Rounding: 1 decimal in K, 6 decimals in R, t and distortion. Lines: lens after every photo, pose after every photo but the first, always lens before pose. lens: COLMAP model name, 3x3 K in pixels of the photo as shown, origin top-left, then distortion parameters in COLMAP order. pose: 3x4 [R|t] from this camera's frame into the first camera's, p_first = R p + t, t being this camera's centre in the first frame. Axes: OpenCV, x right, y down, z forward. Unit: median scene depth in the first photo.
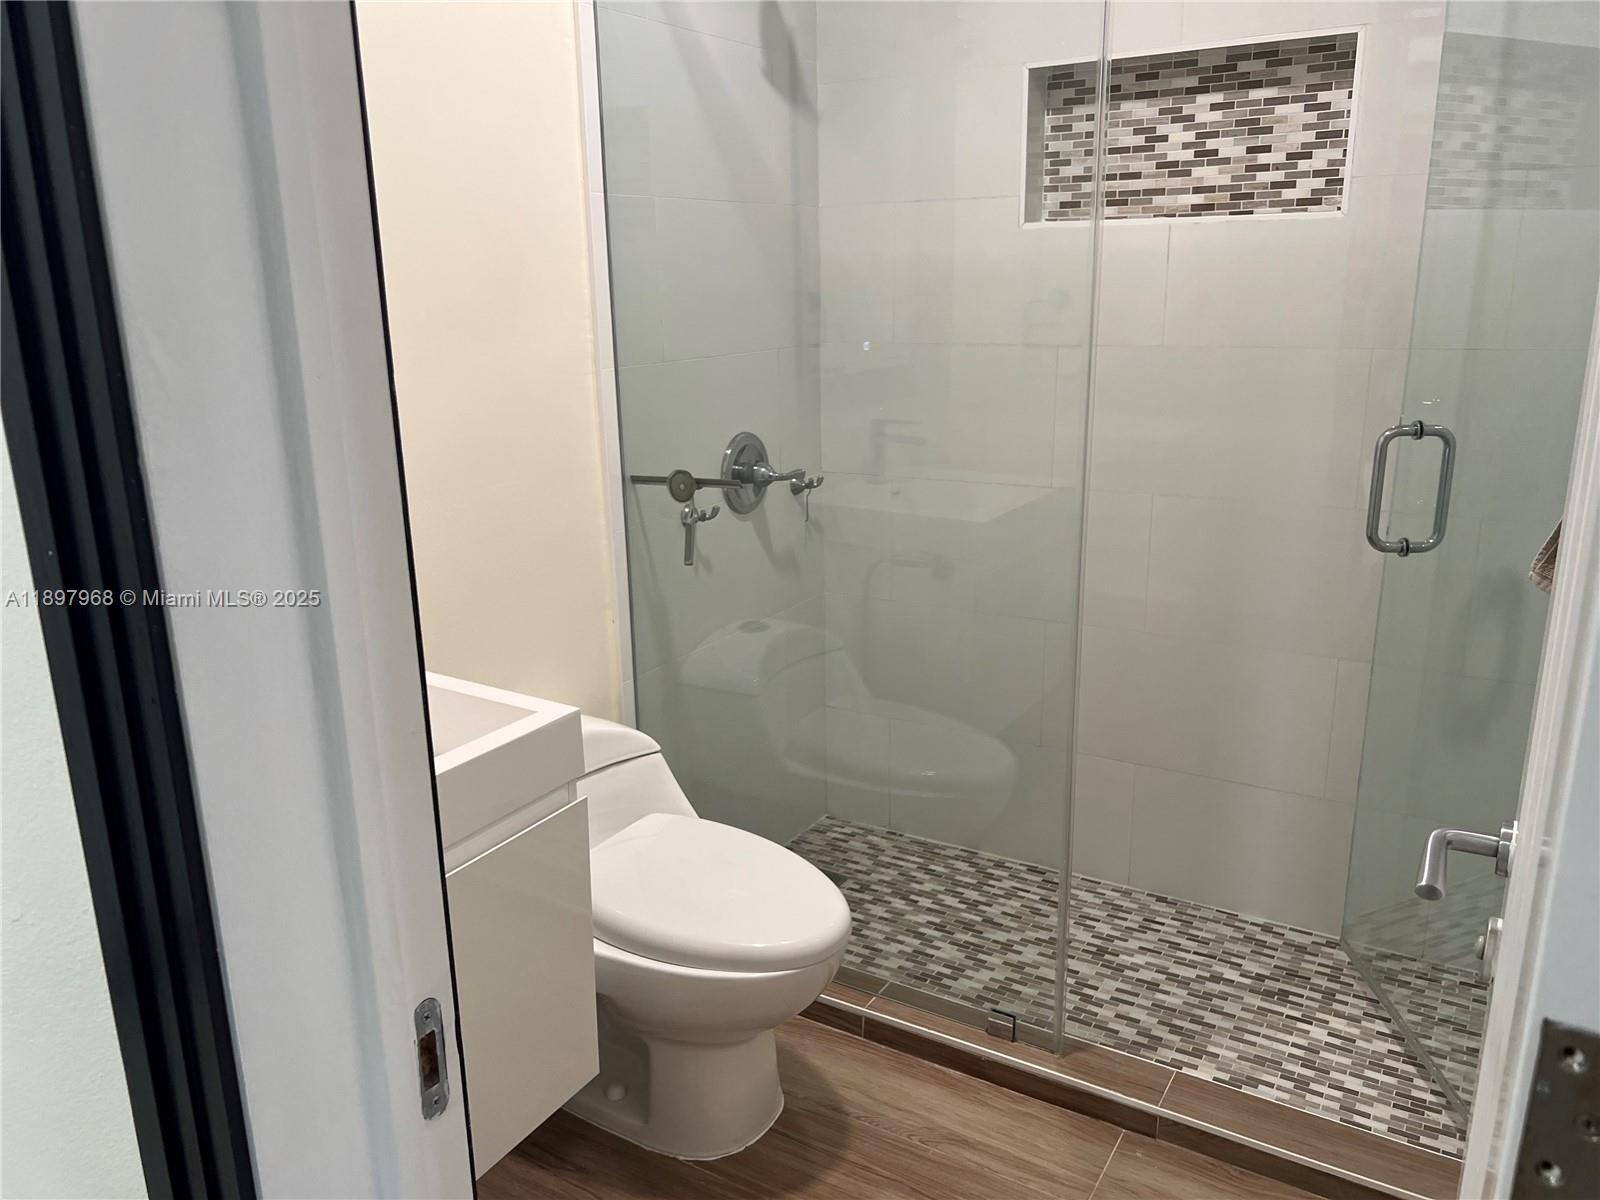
lens RADIAL K [[1210.9, 0, 806.5], [0, 1210.9, 601.6], [0, 0, 1]] dist [0.039534, -0.050903]
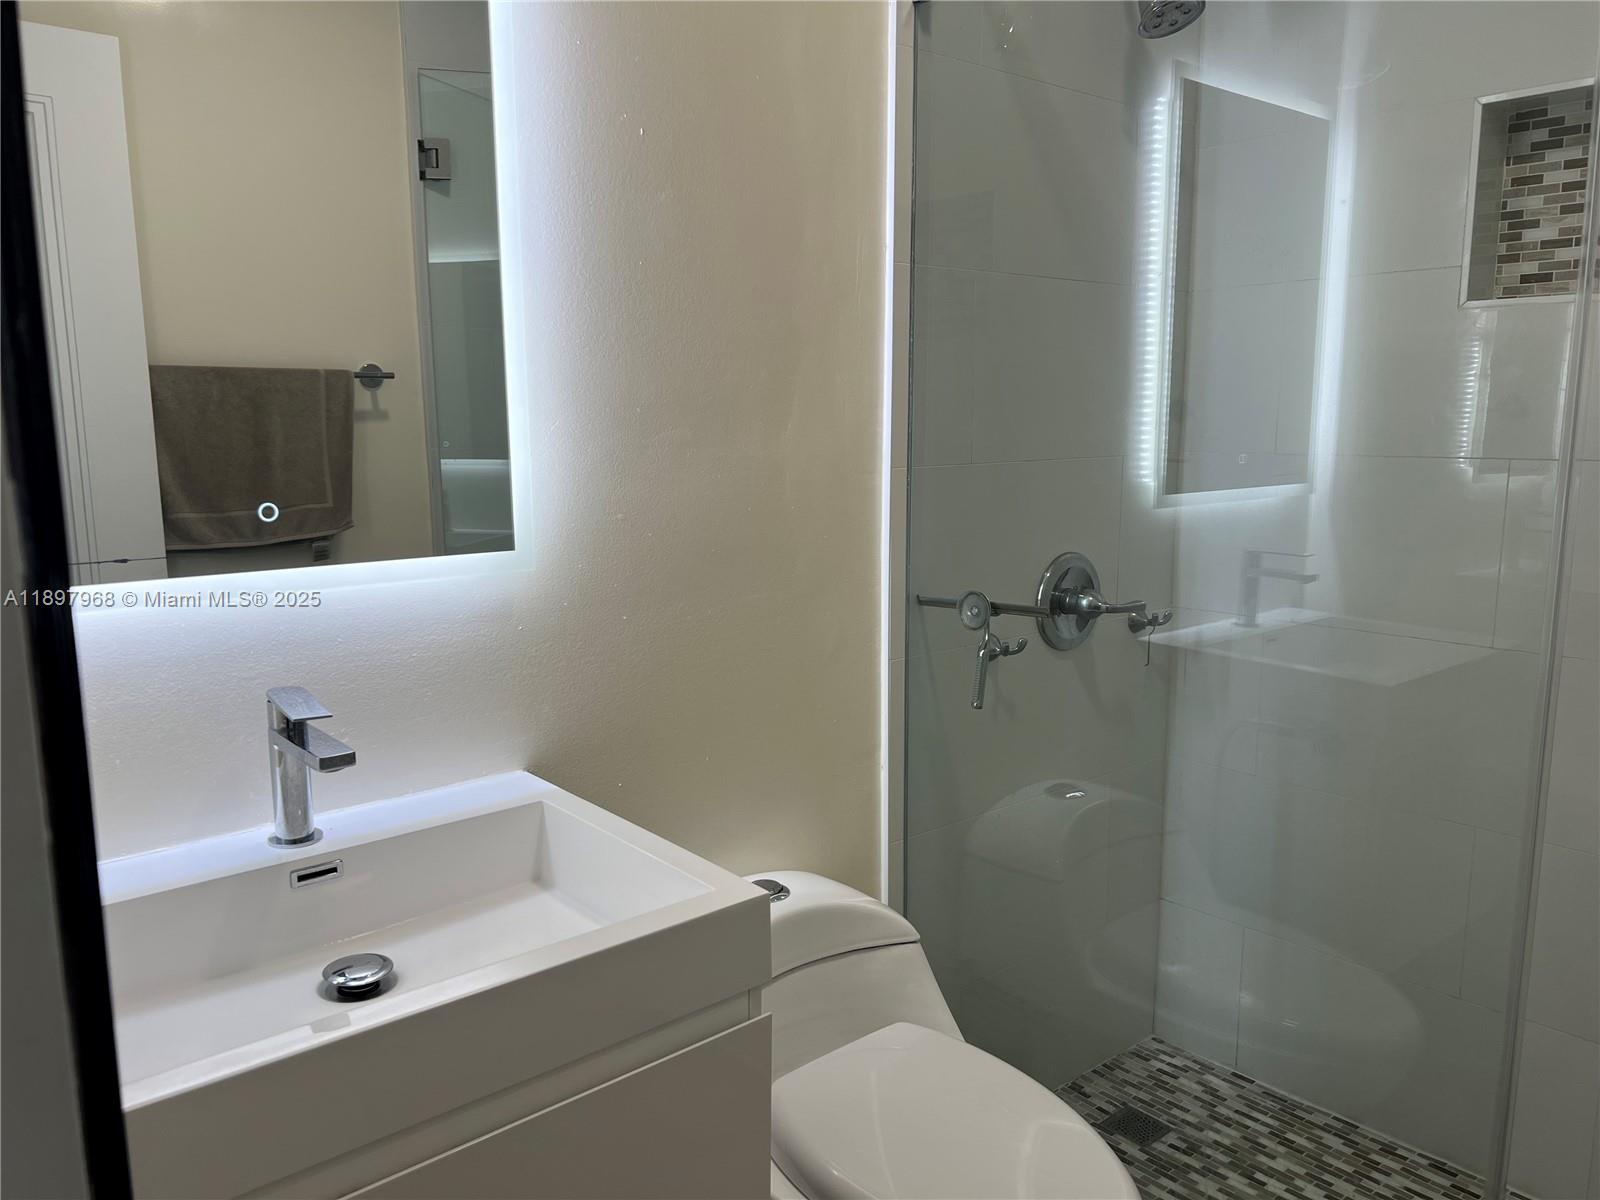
lens RADIAL K [[1210.9, 0, 788.8], [0, 1210.9, 602.6], [0, 0, 1]] dist [0.039534, -0.050903]
pose [[0.946633, 0.063606, -0.315976, 0.028502], [-0.095783, 0.991562, -0.087357, -0.014777], [0.307753, 0.112960, 0.944737, 0.158176]]
